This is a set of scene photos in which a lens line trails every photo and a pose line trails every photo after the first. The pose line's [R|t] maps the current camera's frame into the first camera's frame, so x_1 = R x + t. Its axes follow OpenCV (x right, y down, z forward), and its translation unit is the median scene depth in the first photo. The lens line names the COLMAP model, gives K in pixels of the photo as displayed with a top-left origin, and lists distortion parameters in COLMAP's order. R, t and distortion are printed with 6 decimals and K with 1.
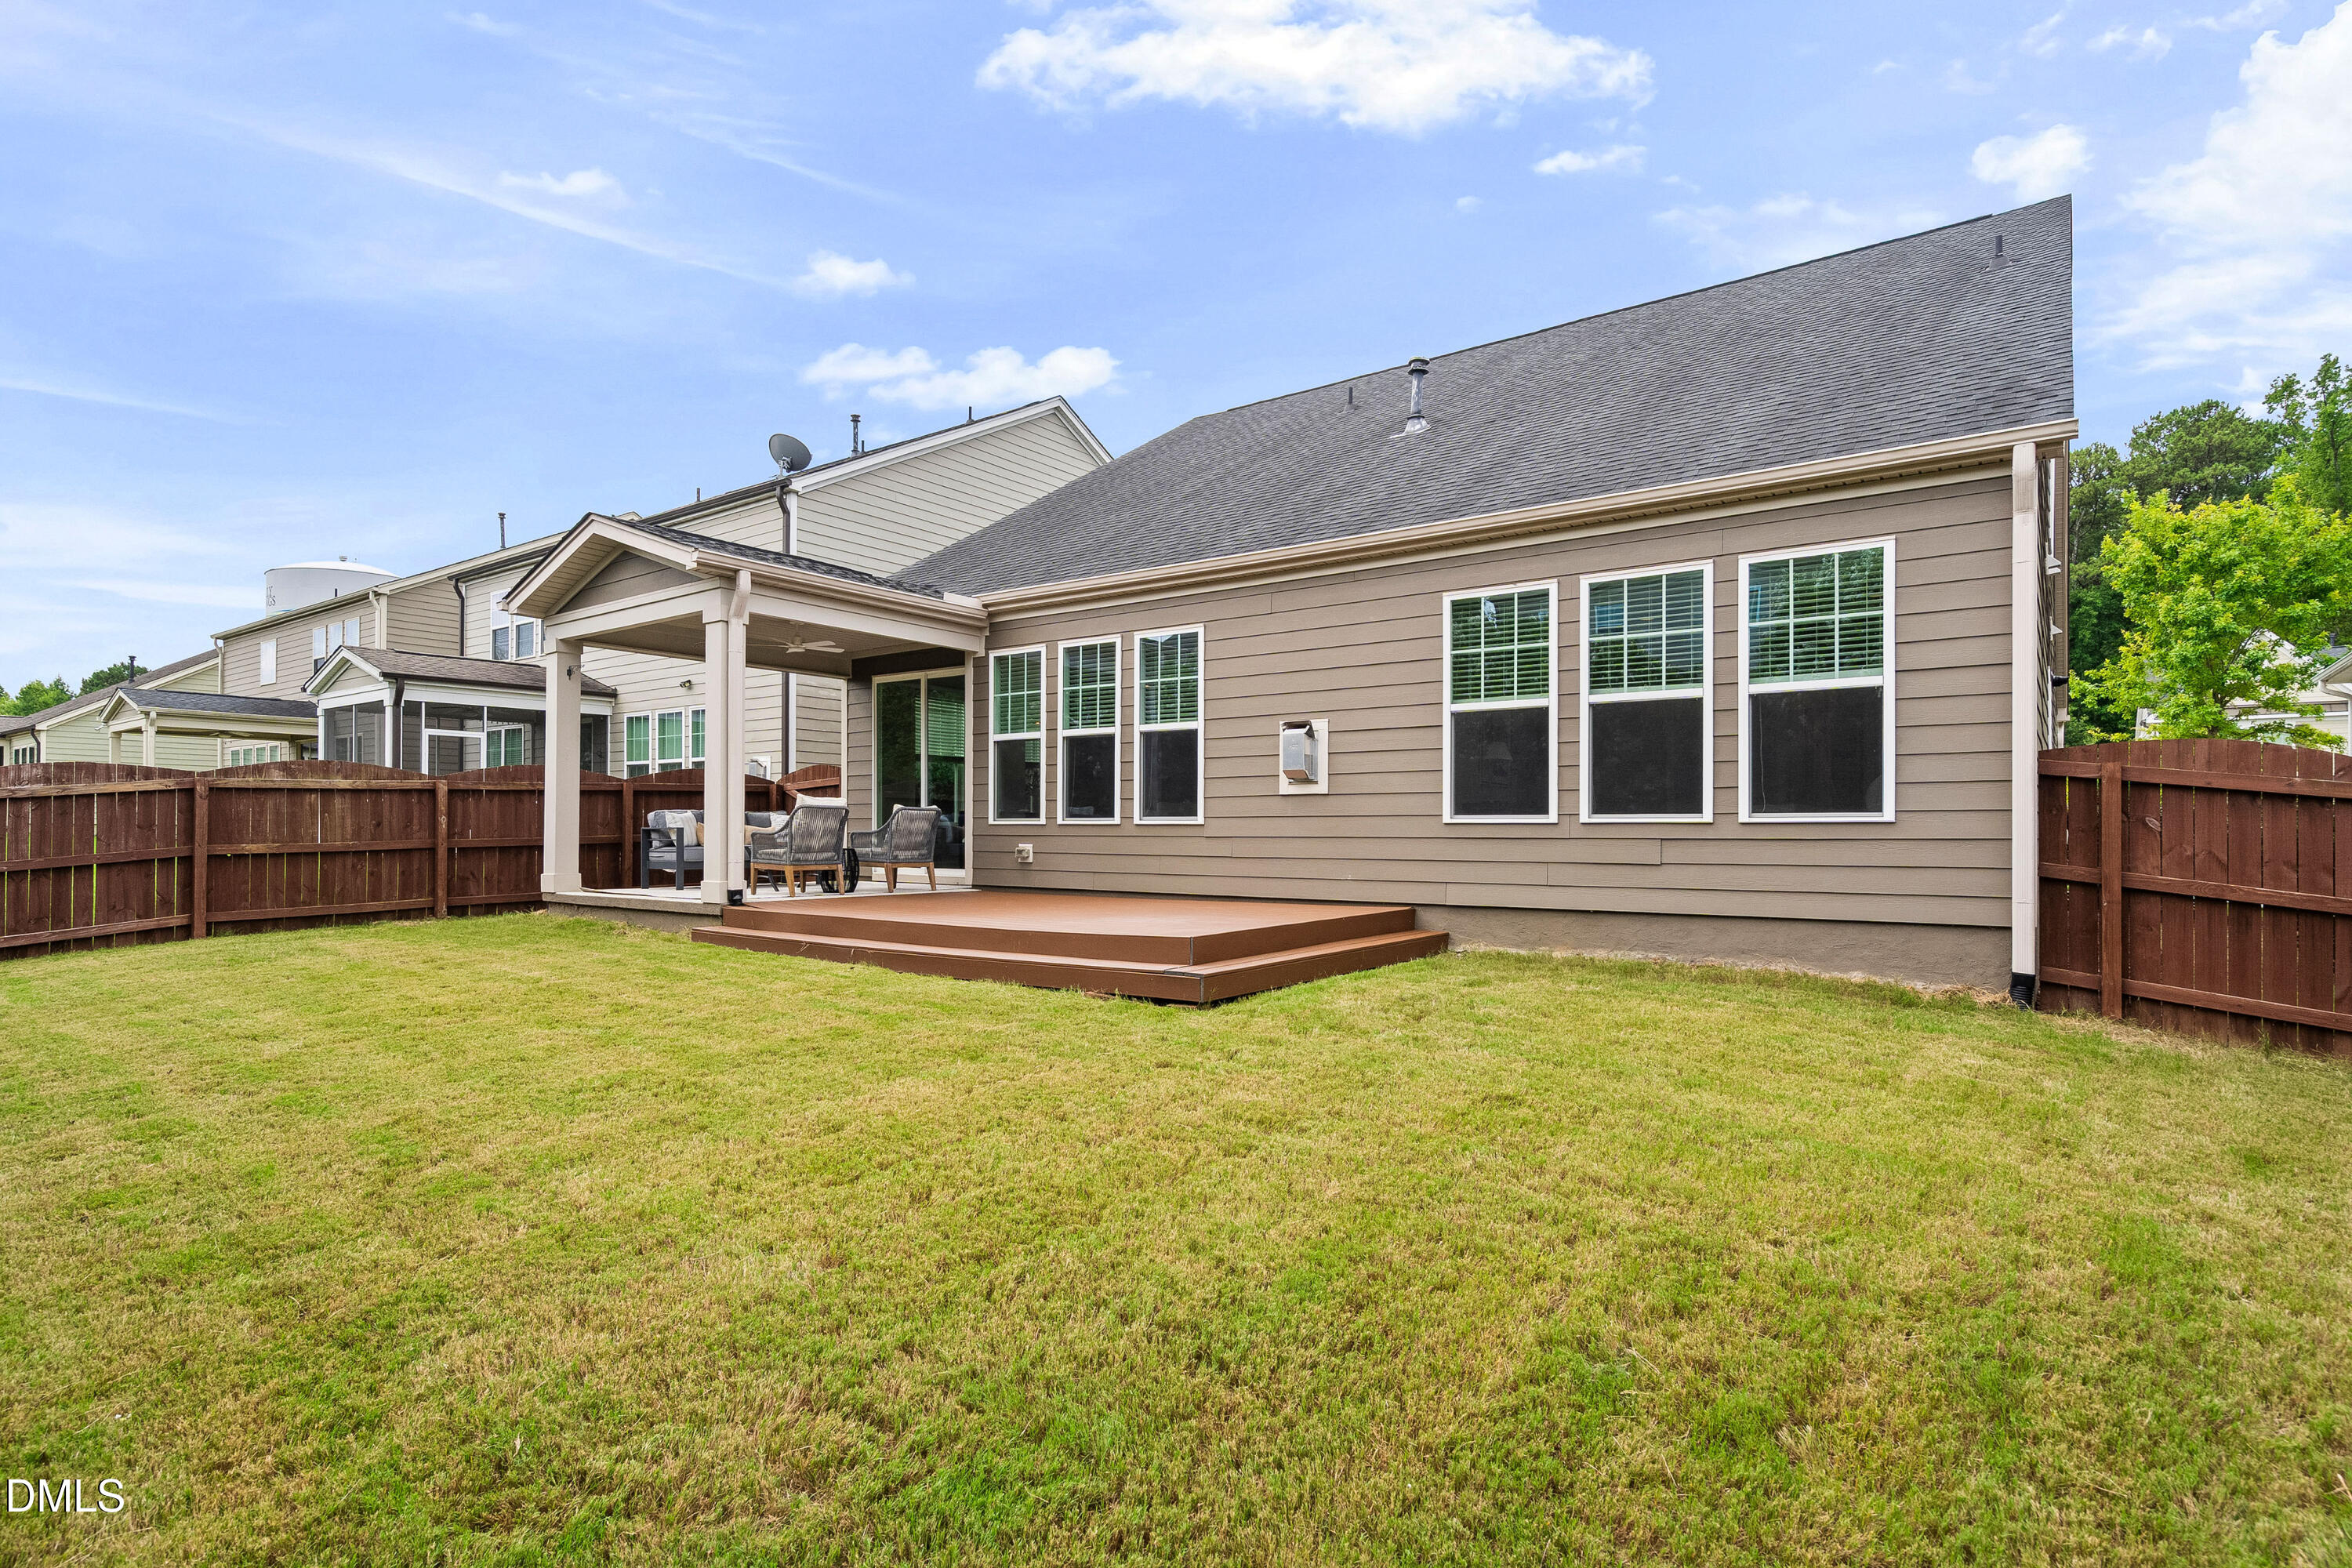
lens RADIAL K [[1187.1, 0, 1155.5], [0, 1187.1, 823.3], [0, 0, 1]] dist [-0.000400, 0.000452]
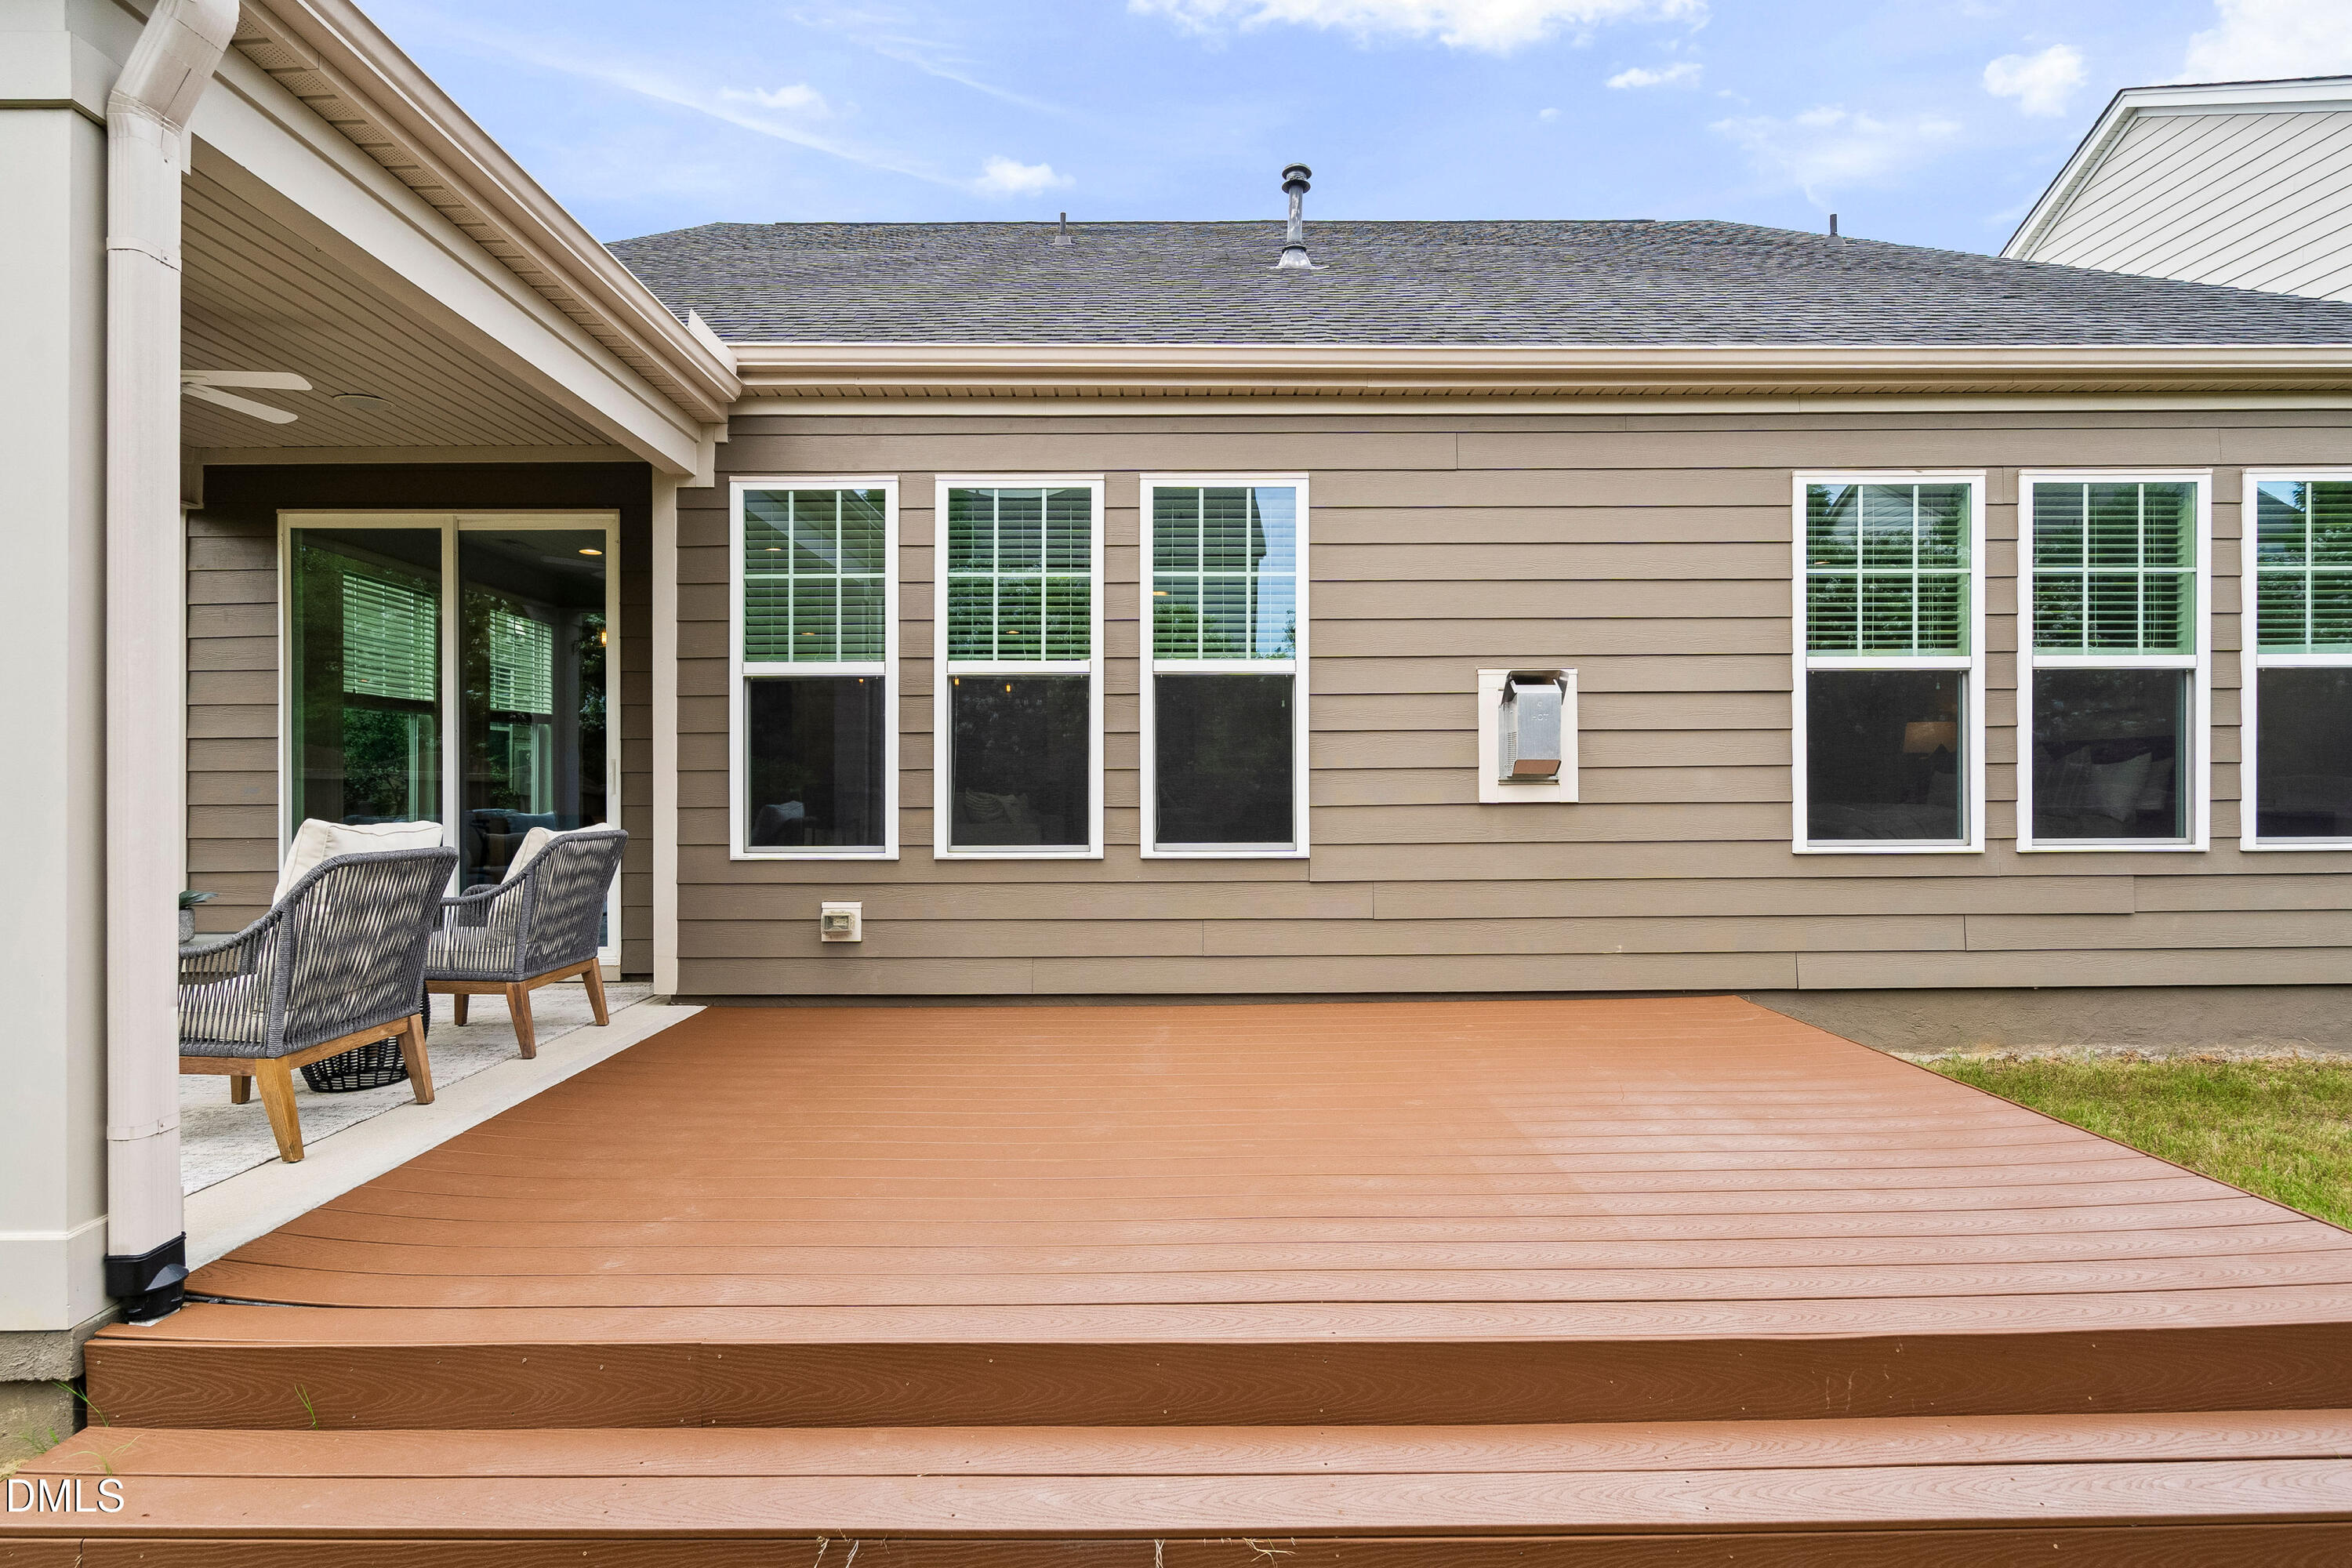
lens RADIAL K [[1083.9, 0, 1140.6], [0, 1083.9, 780.5], [0, 0, 1]] dist [-0.003609, 0.000274]
pose [[0.792933, -0.004470, 0.609292, -0.306129], [0.003394, 0.999990, 0.002920, -0.034327], [-0.609299, -0.000248, 0.792940, 0.660947]]
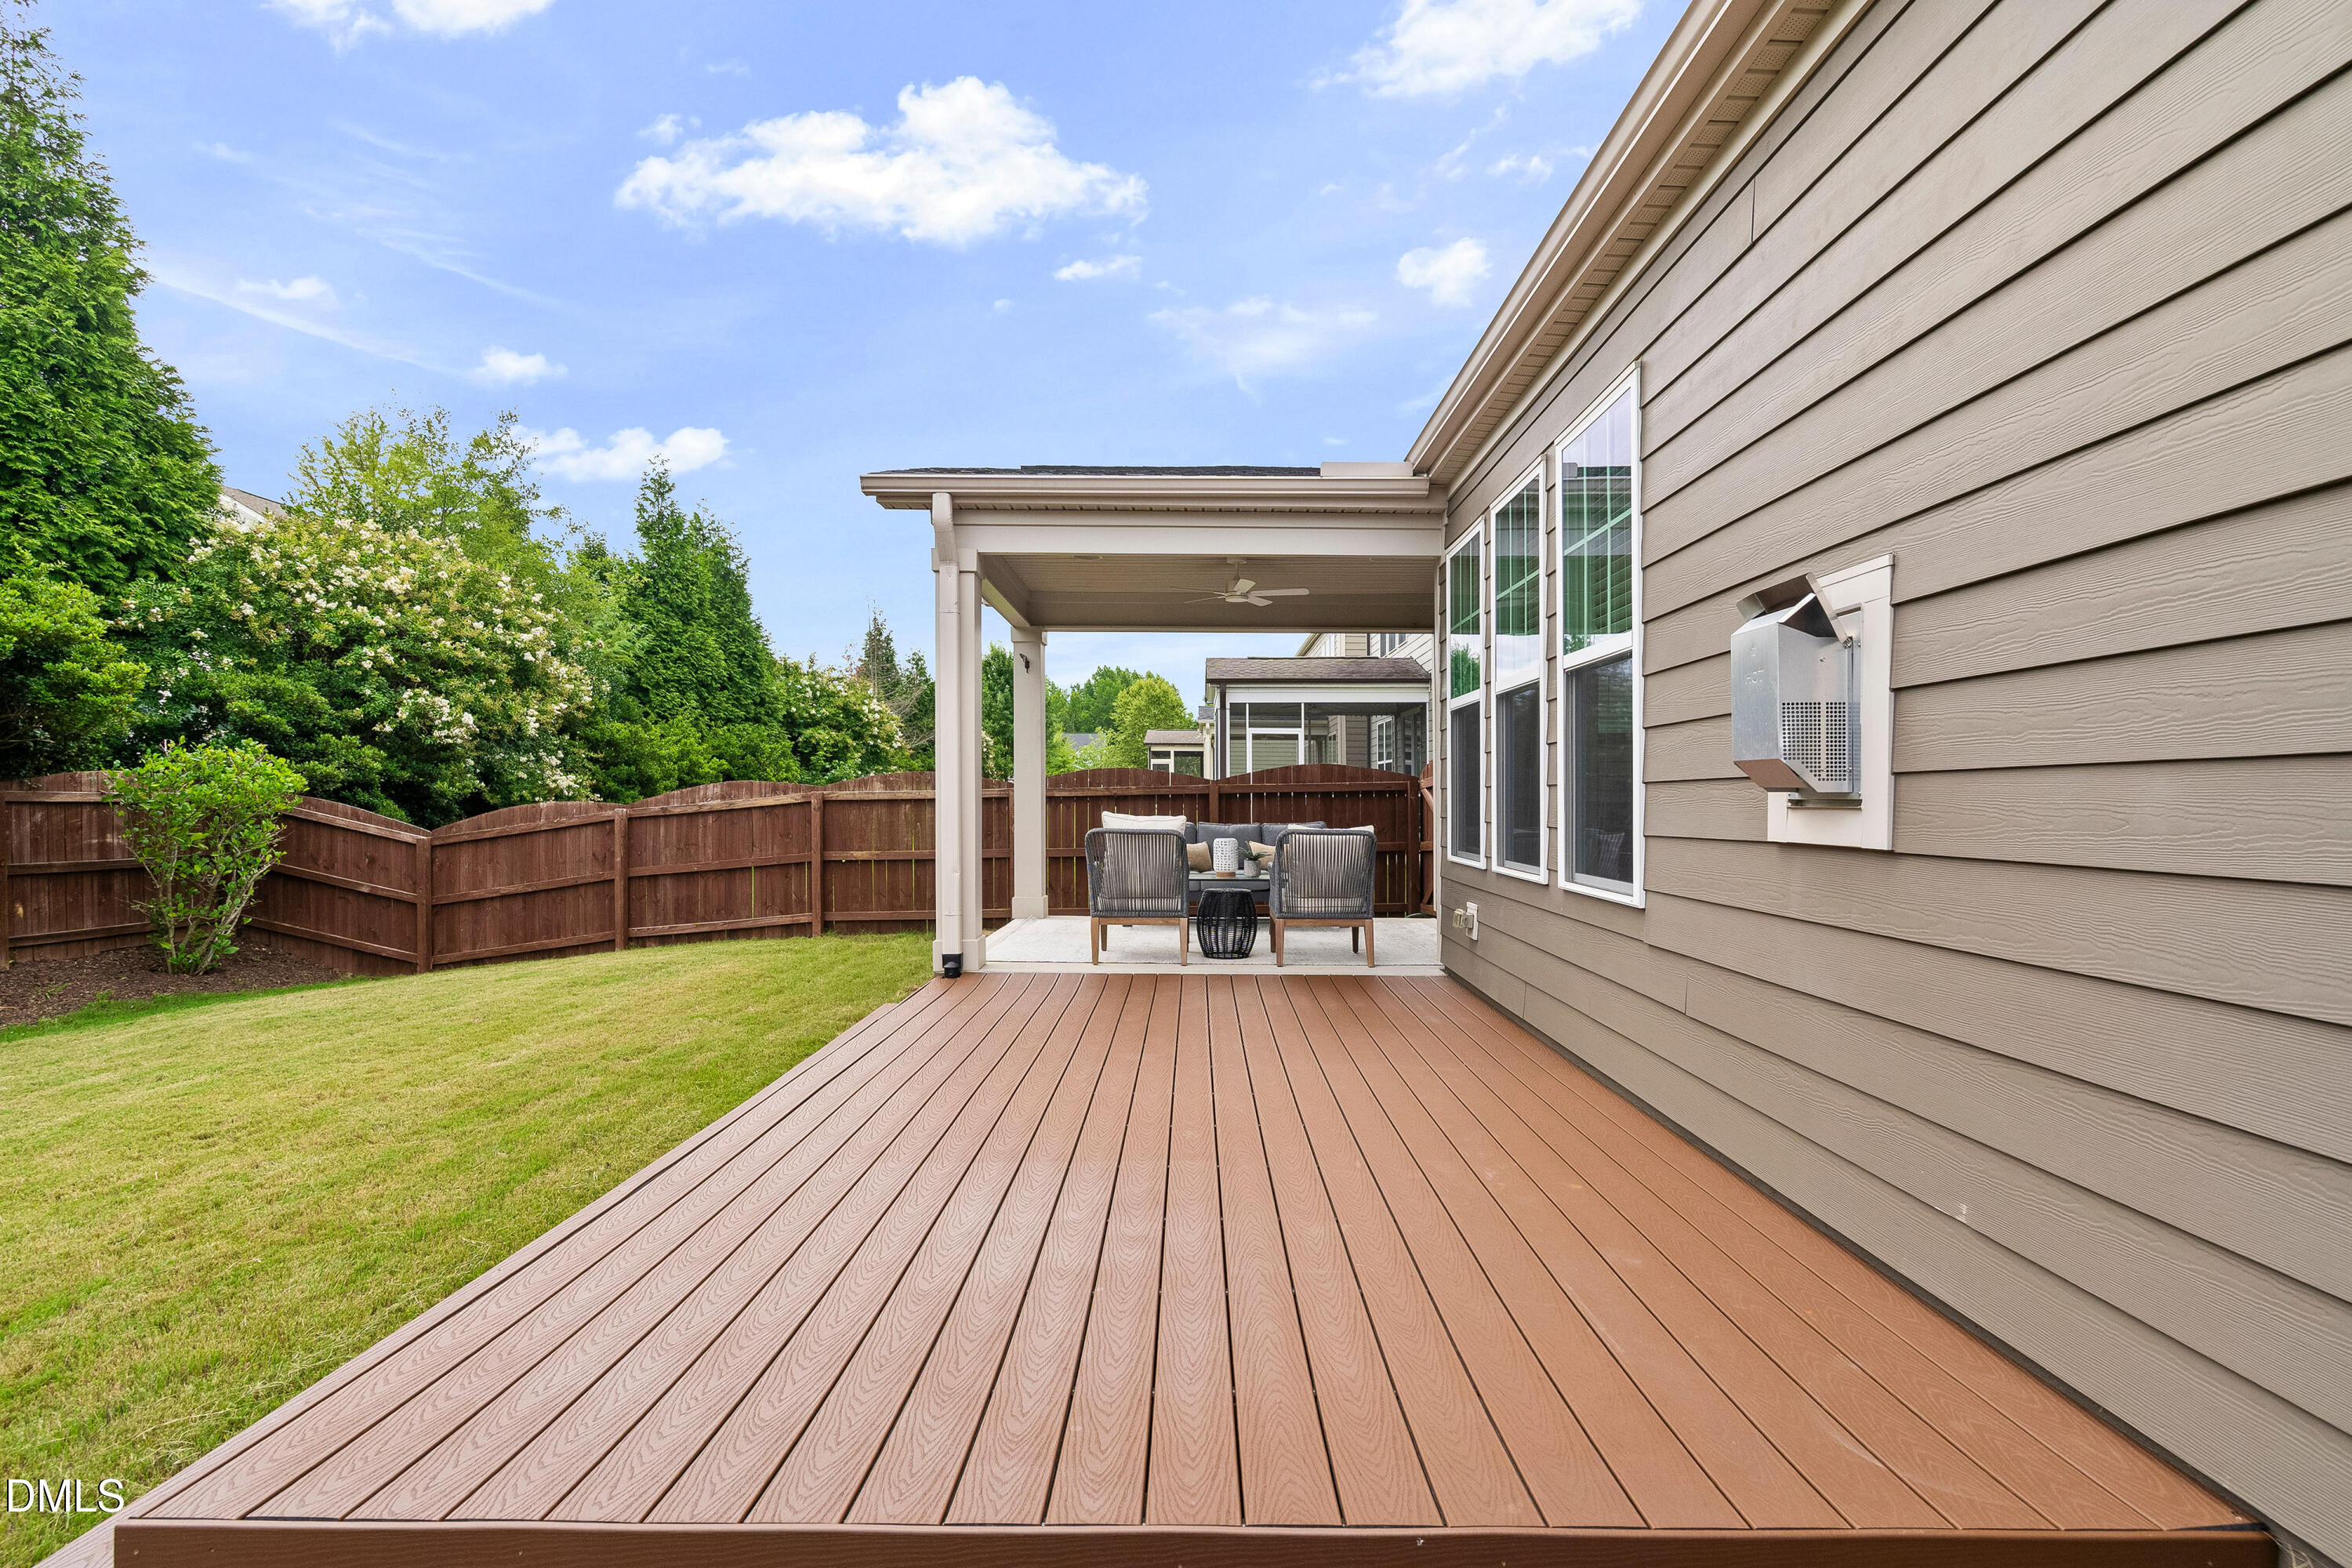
lens RADIAL K [[1081.9, 0, 1167.1], [0, 1081.9, 794.6], [0, 0, 1]] dist [0.013220, -0.001076]
pose [[0.590396, -0.002695, -0.807109, 0.221263], [0.001007, 0.999996, -0.002603, -0.033620], [0.807113, 0.000724, 0.590397, 0.680920]]
